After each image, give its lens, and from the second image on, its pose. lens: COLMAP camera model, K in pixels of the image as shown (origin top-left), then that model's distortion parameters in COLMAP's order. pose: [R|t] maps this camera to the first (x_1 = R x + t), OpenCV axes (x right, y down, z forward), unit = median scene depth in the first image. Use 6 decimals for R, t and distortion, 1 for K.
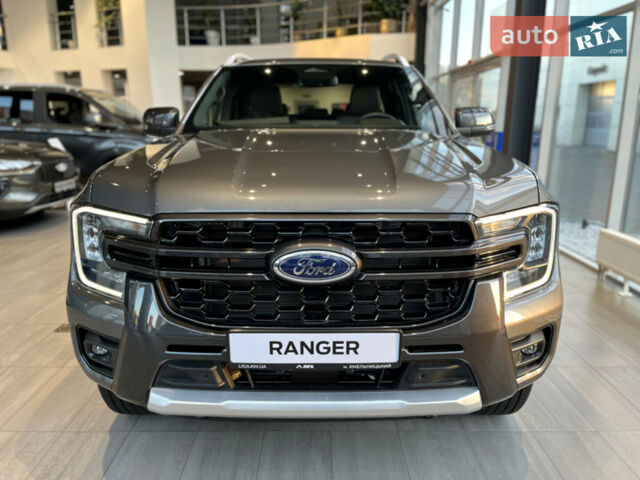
lens RADIAL K [[491.4, 0, 319.9], [0, 491.4, 243.0], [0, 0, 1]] dist [-0.003382, -0.016412]
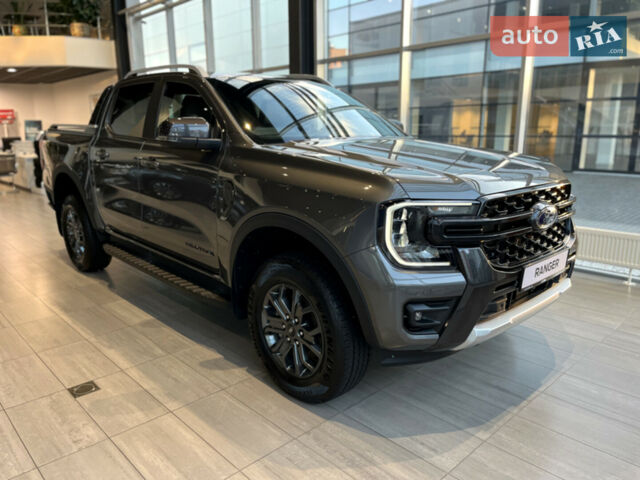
lens RADIAL K [[491.4, 0, 319.1], [0, 491.4, 239.0], [0, 0, 1]] dist [-0.003382, -0.016412]
pose [[0.731159, -0.159960, 0.663189, -0.216404], [0.173020, 0.983818, 0.046543, -0.012934], [-0.659902, 0.080714, 0.747004, 0.031896]]
